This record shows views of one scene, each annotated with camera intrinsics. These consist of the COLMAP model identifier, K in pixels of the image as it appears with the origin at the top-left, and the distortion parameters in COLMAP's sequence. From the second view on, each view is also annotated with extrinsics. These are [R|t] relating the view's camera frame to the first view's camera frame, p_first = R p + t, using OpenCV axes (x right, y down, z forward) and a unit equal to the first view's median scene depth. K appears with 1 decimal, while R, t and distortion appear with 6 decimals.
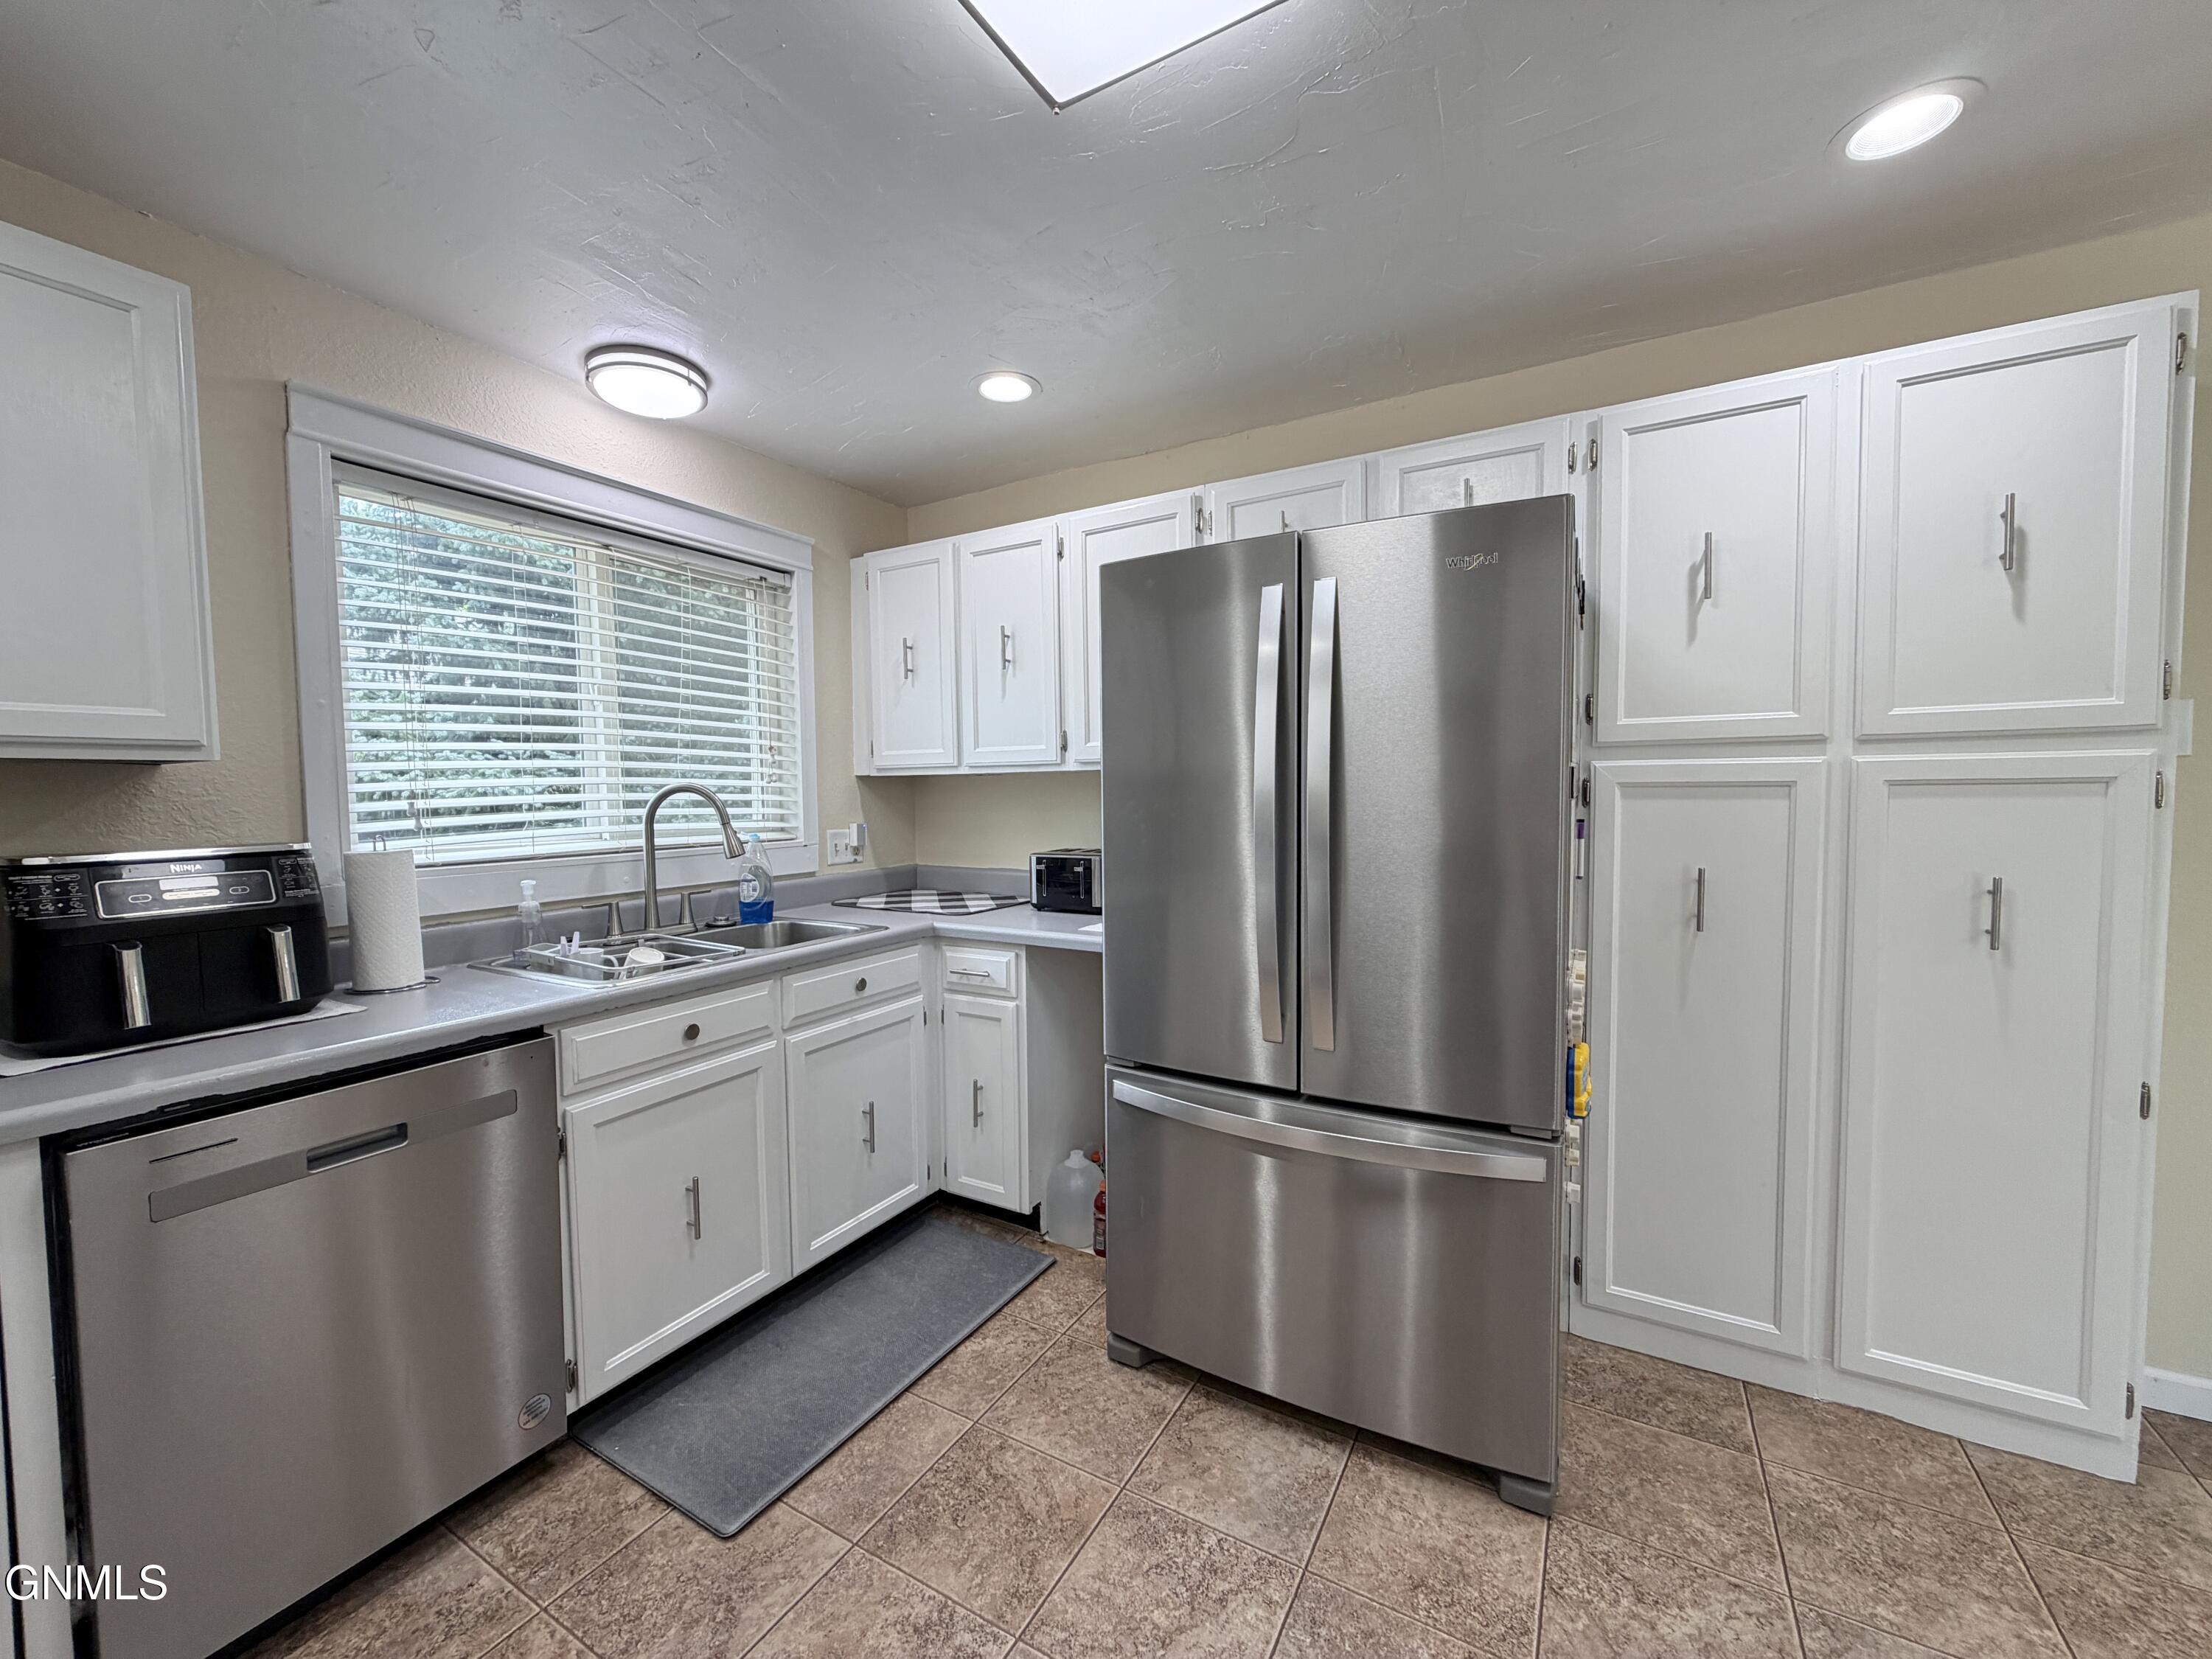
lens RADIAL K [[880.2, 0, 1098.4], [0, 880.2, 830.7], [0, 0, 1]] dist [-0.000191, 0.000221]
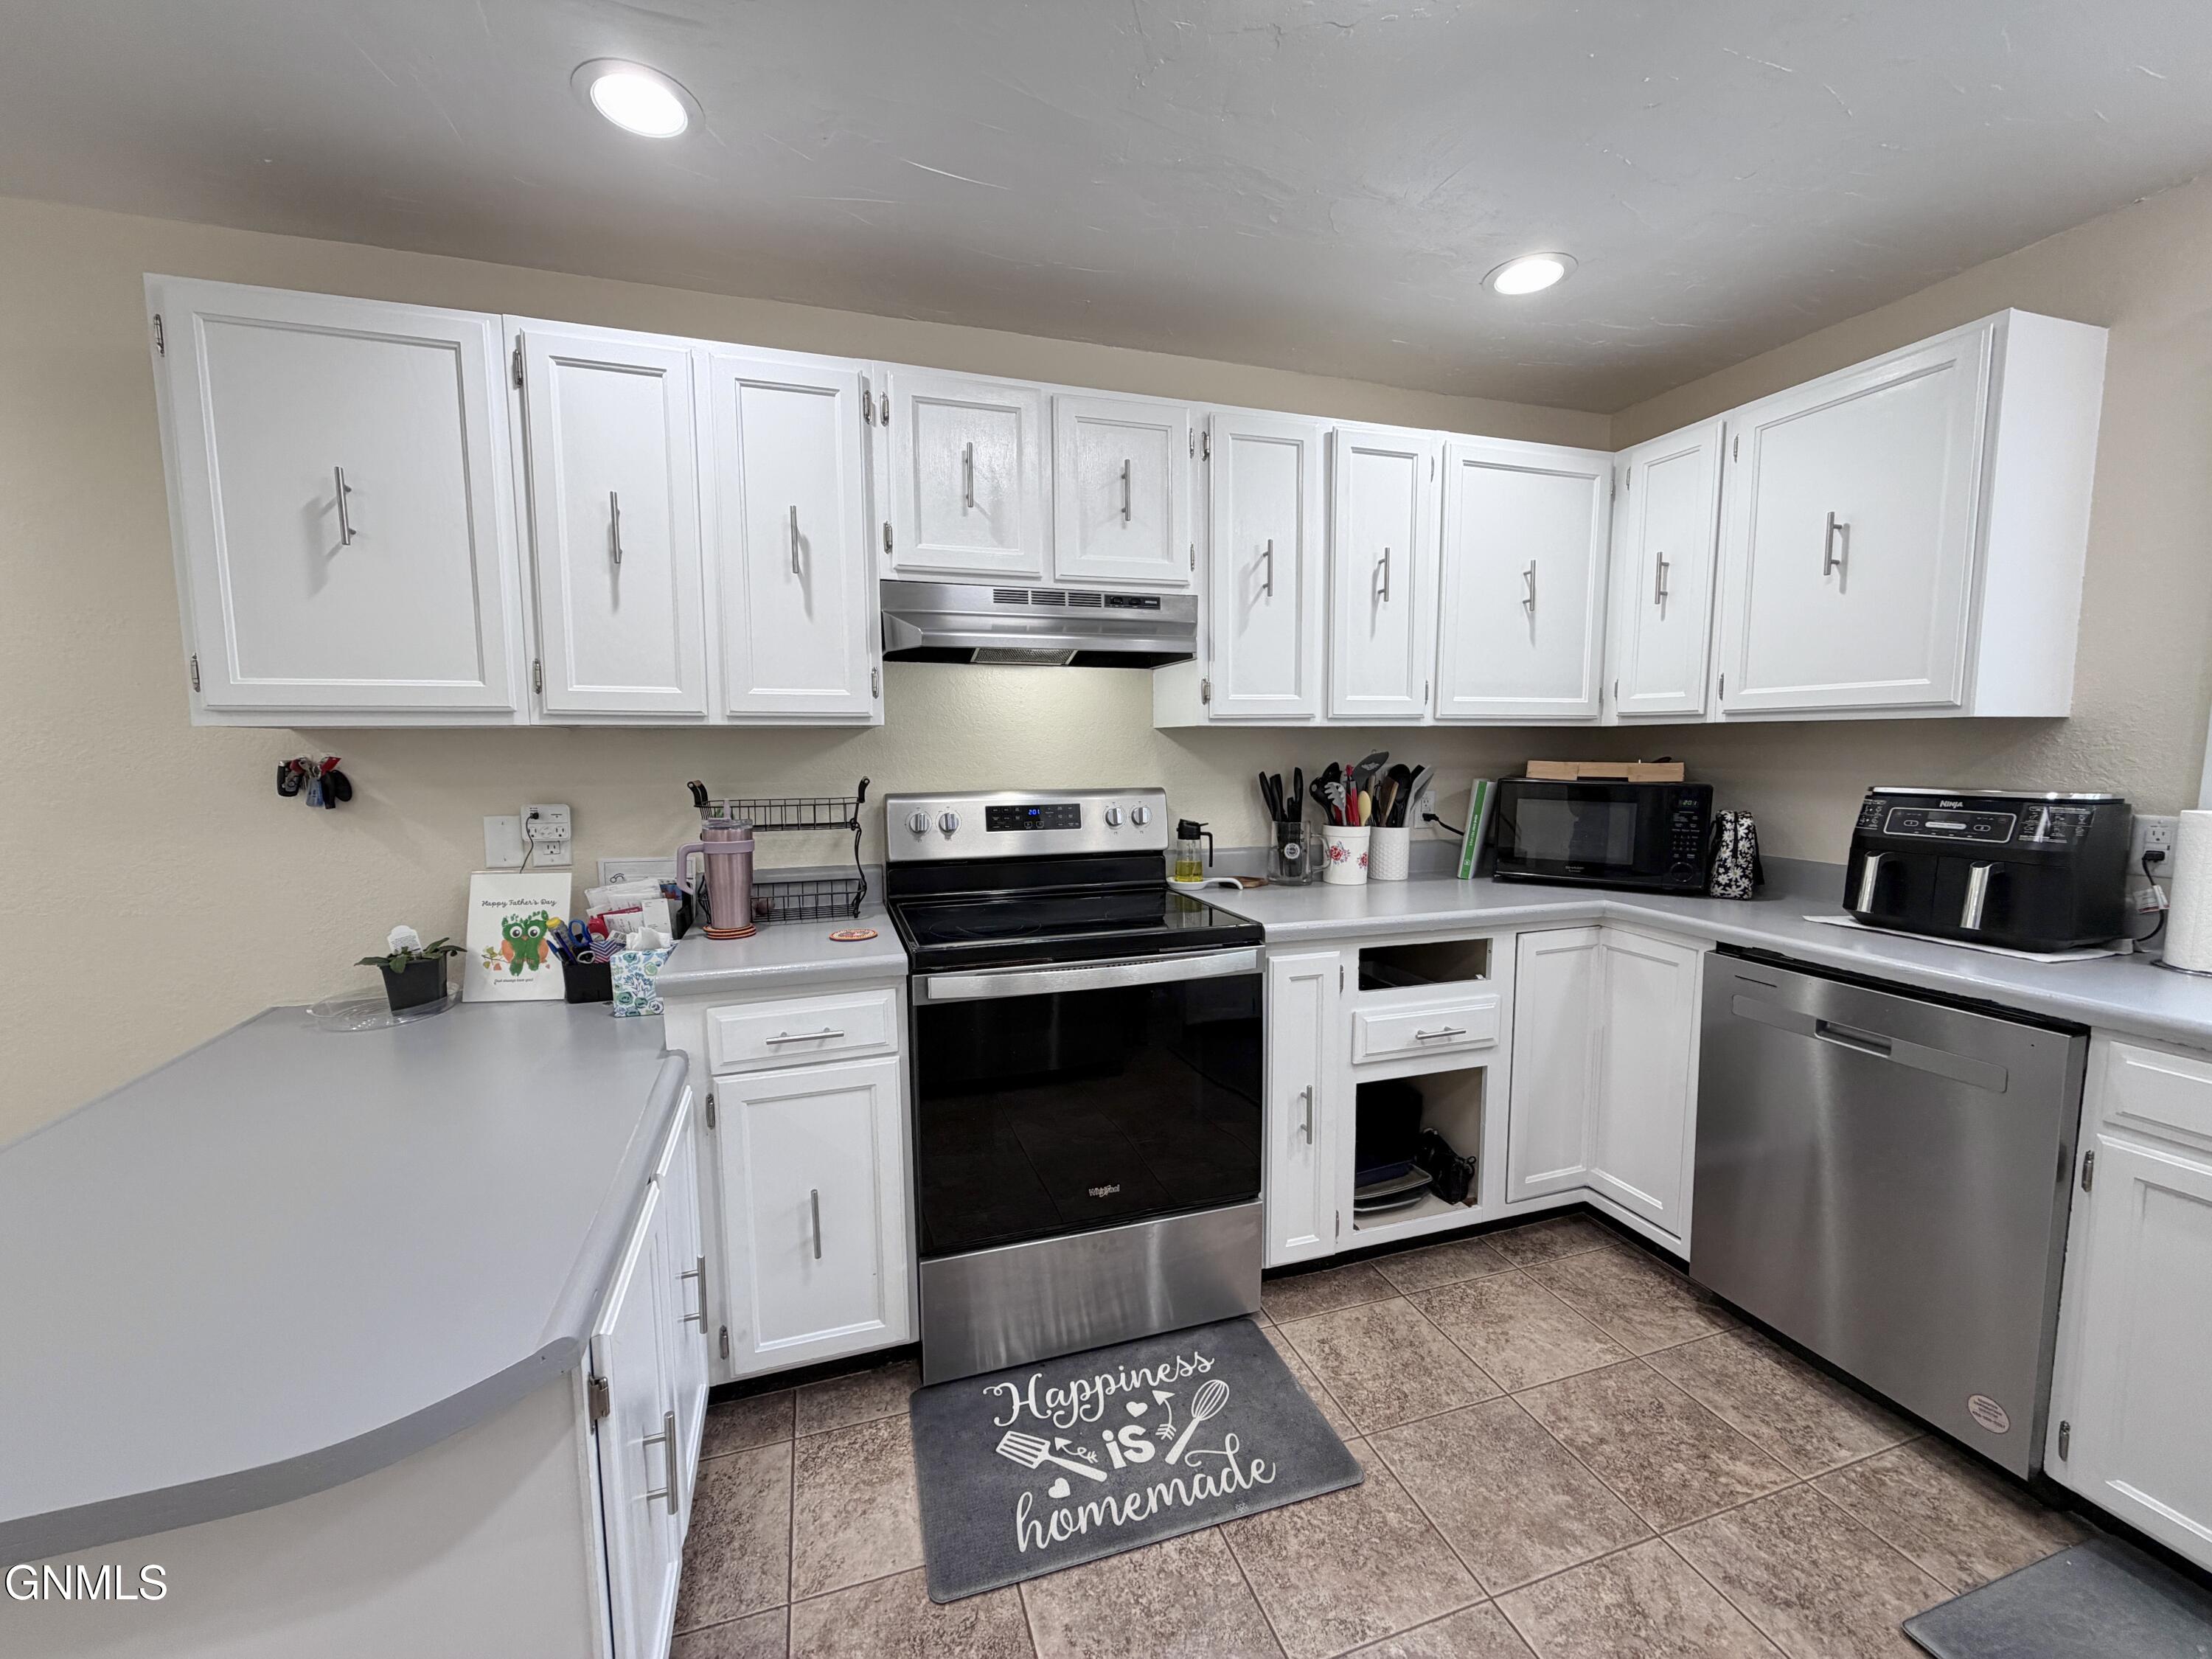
lens RADIAL K [[880.2, 0, 1098.4], [0, 880.2, 830.7], [0, 0, 1]] dist [-0.000191, 0.000221]
pose [[-0.665771, 0.091172, -0.740565, 0.587936], [-0.023233, 0.989493, 0.142705, -0.059947], [0.745795, 0.112214, -0.656657, 0.792134]]
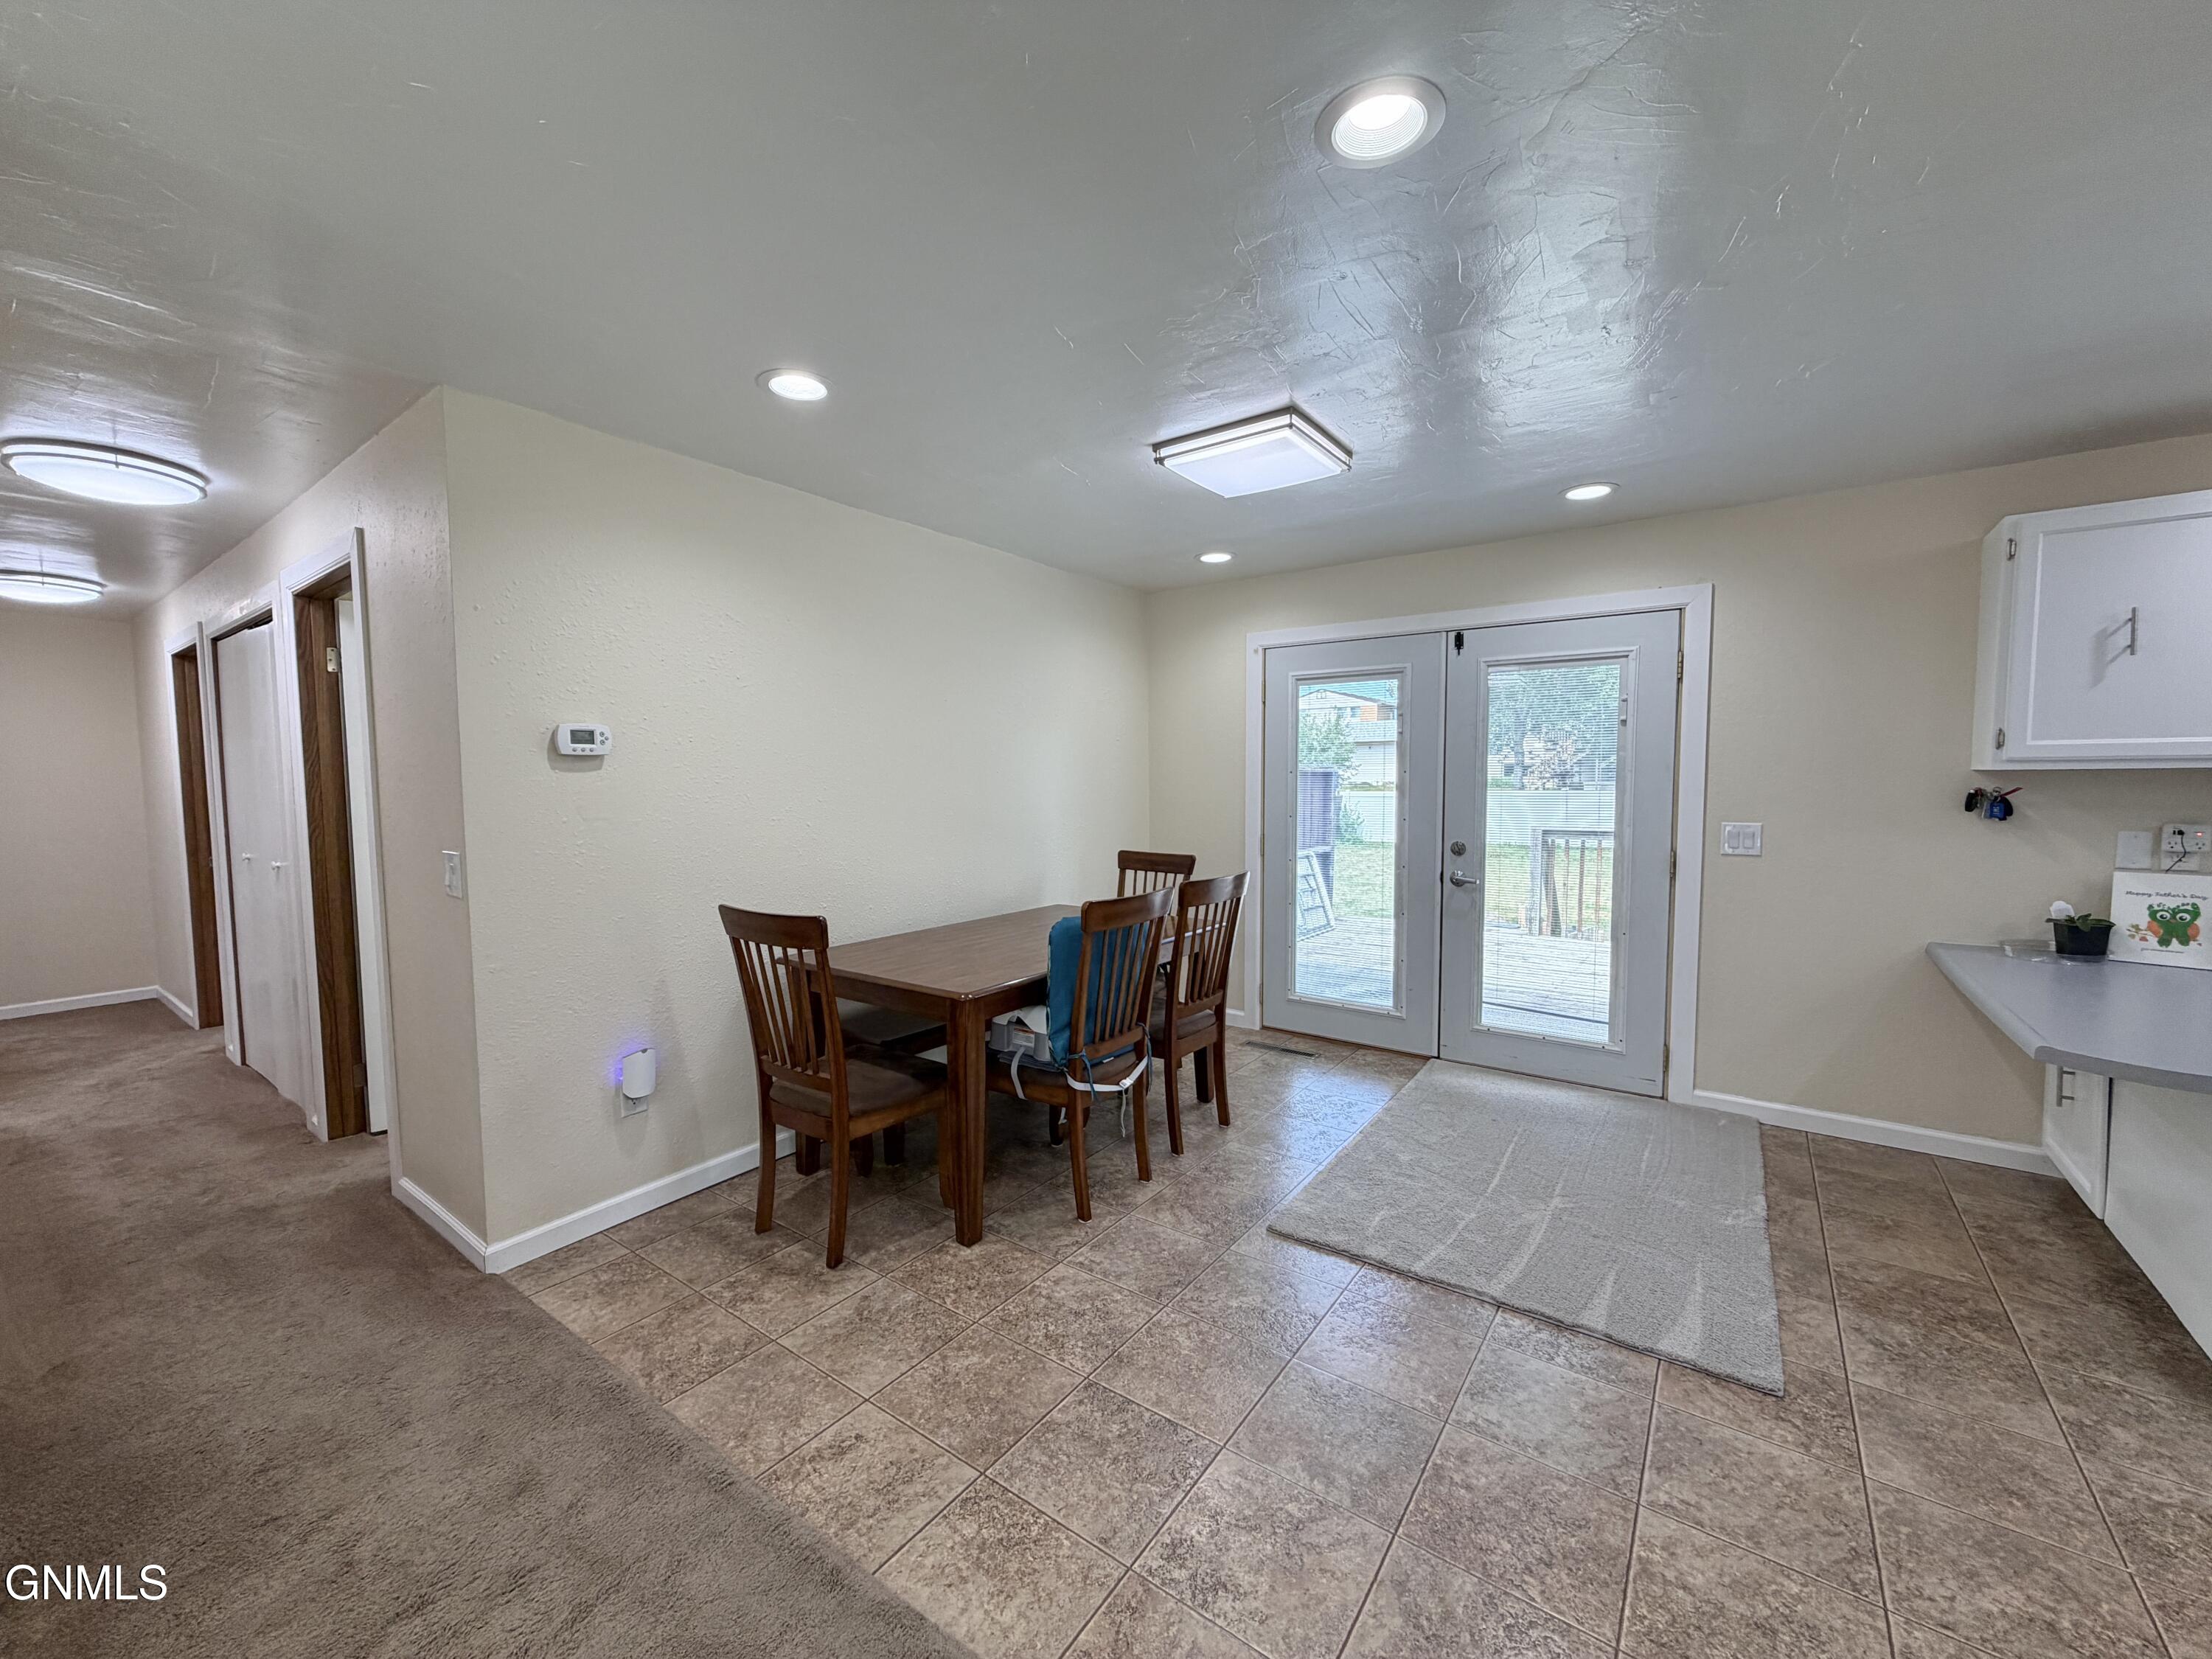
lens RADIAL K [[880.2, 0, 1098.4], [0, 880.2, 830.7], [0, 0, 1]] dist [-0.000191, 0.000221]
pose [[-0.994123, 0.012968, 0.107480, 1.971441], [0.025170, 0.993280, 0.112964, -0.126030], [-0.105293, 0.115006, -0.987769, 1.228663]]
